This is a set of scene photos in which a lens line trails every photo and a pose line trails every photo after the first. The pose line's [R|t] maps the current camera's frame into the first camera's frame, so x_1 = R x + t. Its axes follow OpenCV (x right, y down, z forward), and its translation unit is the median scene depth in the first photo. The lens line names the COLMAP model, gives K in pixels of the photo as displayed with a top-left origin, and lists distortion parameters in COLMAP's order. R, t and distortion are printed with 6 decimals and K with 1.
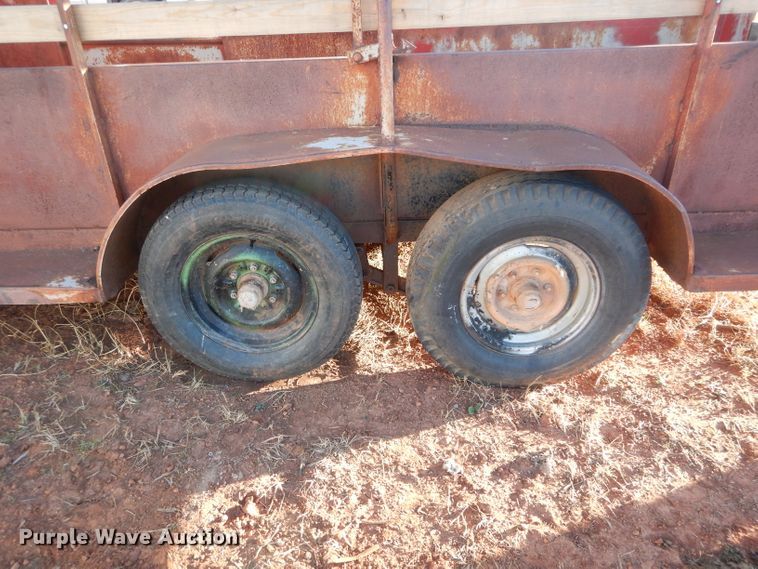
lens RADIAL K [[549.5, 0, 379.0], [0, 549.5, 284.5], [0, 0, 1]] dist [0.027963, -0.003458]
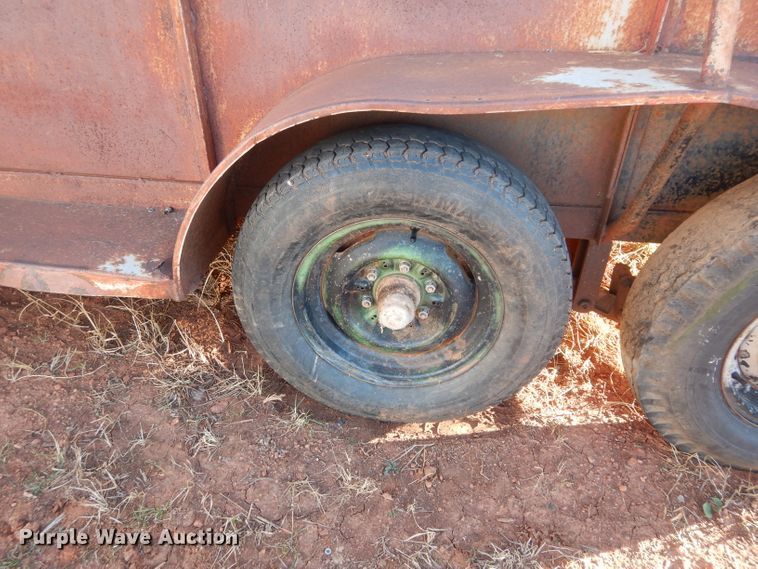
lens RADIAL K [[549.5, 0, 379.0], [0, 549.5, 284.5], [0, 0, 1]] dist [0.027963, -0.003458]
pose [[0.993682, 0.096302, -0.057644, -0.217564], [-0.089721, 0.990145, 0.107532, -0.077262], [0.067431, -0.101681, 0.992529, 0.350605]]
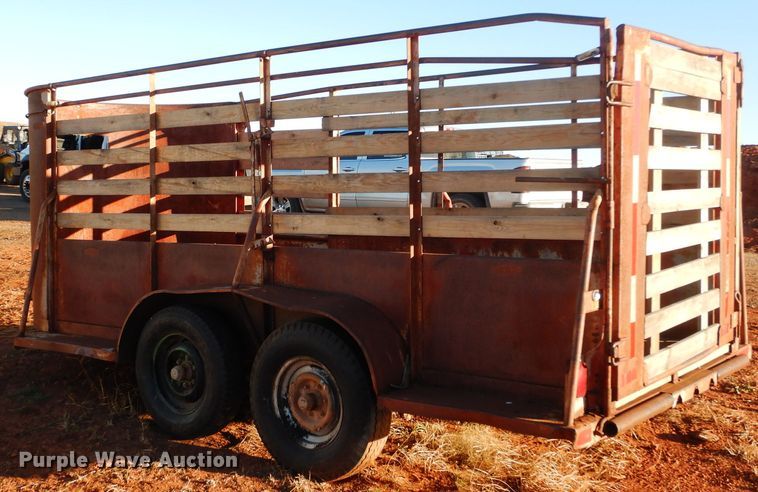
lens RADIAL K [[970.5, 0, 379.0], [0, 970.5, 246.0], [0, 0, 1]] dist [-0.085927, -0.015977]
pose [[0.805362, 0.064163, -0.589300, 1.905051], [-0.300820, 0.900844, -0.313030, 0.395952], [0.510782, 0.429376, 0.744807, -0.995460]]
